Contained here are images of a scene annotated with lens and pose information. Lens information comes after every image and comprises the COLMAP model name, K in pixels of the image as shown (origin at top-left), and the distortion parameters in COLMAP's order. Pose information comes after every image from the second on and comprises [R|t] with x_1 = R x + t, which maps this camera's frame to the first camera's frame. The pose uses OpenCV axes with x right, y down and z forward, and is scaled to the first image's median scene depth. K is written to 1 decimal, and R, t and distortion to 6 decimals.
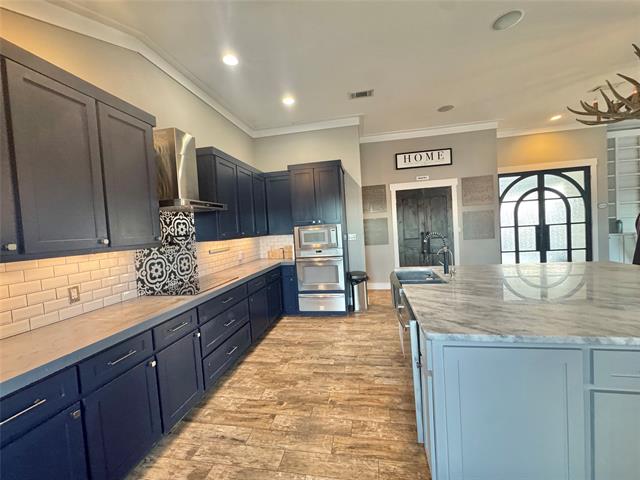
lens RADIAL K [[253.9, 0, 320.0], [0, 253.9, 240.0], [0, 0, 1]] dist [-0.004456, -0.000077]
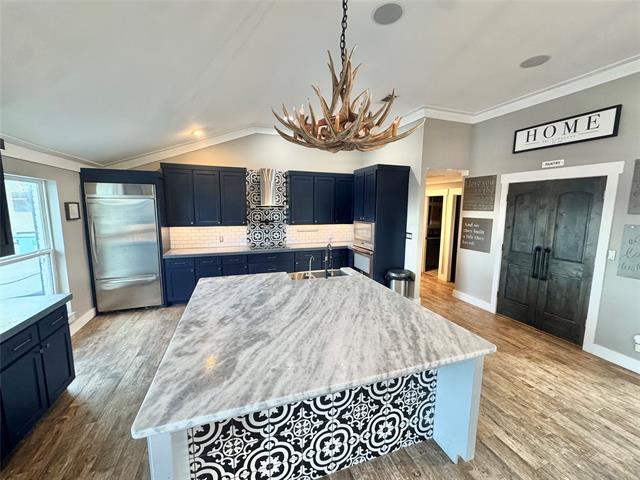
lens RADIAL K [[253.9, 0, 320.0], [0, 253.9, 240.0], [0, 0, 1]] dist [-0.004456, -0.000077]
pose [[0.505103, 0.178353, -0.844430, 0.684070], [-0.080934, 0.983891, 0.159398, -0.109640], [0.859256, -0.012169, 0.511401, 0.167381]]
